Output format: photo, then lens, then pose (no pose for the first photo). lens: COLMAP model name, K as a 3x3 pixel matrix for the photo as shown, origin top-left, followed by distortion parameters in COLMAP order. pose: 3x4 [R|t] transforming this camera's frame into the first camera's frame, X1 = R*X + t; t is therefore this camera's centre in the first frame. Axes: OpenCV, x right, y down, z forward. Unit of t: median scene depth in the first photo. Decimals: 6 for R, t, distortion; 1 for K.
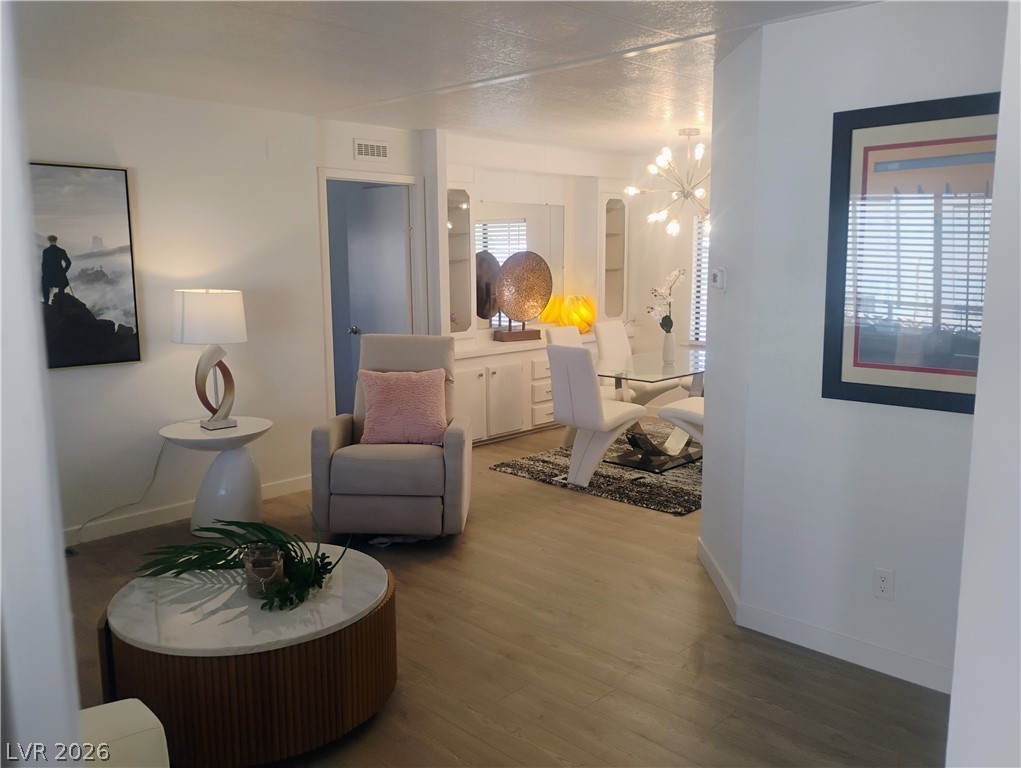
lens RADIAL K [[834.3, 0, 509.1], [0, 834.3, 384.4], [0, 0, 1]] dist [0.047195, -0.067074]
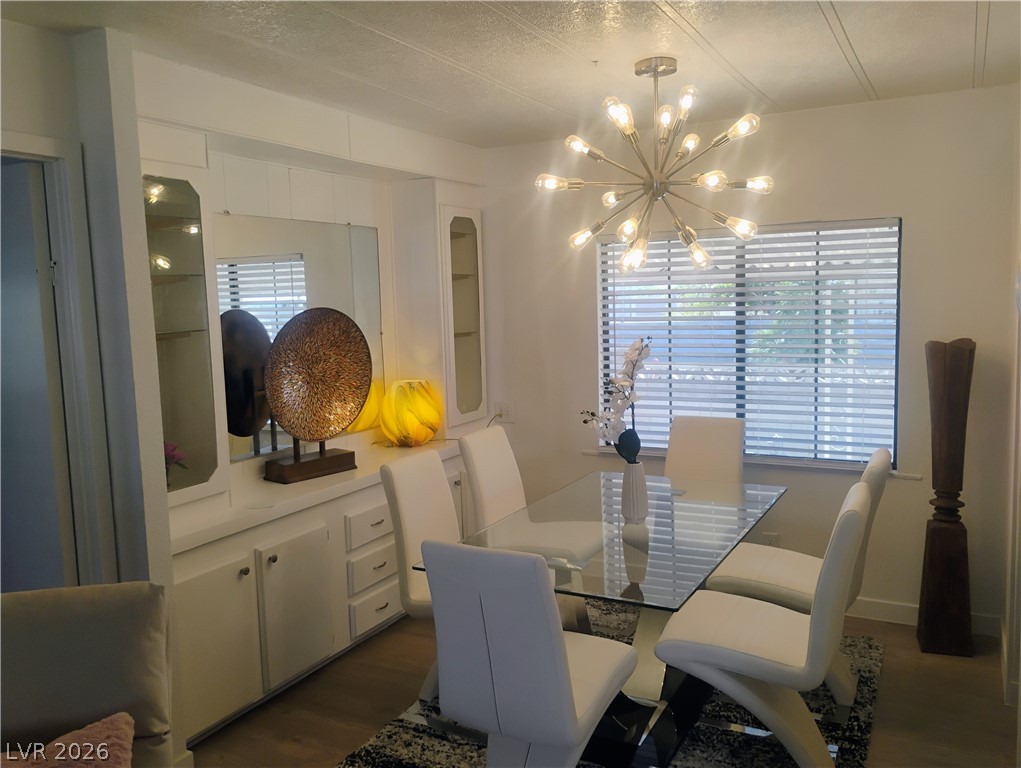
lens RADIAL K [[834.3, 0, 516.1], [0, 834.3, 383.5], [0, 0, 1]] dist [0.047195, -0.067074]
pose [[0.955291, -0.053993, 0.290695, -0.017492], [0.070497, 0.996423, -0.046595, -0.076826], [-0.287139, 0.065005, 0.955681, 0.450738]]
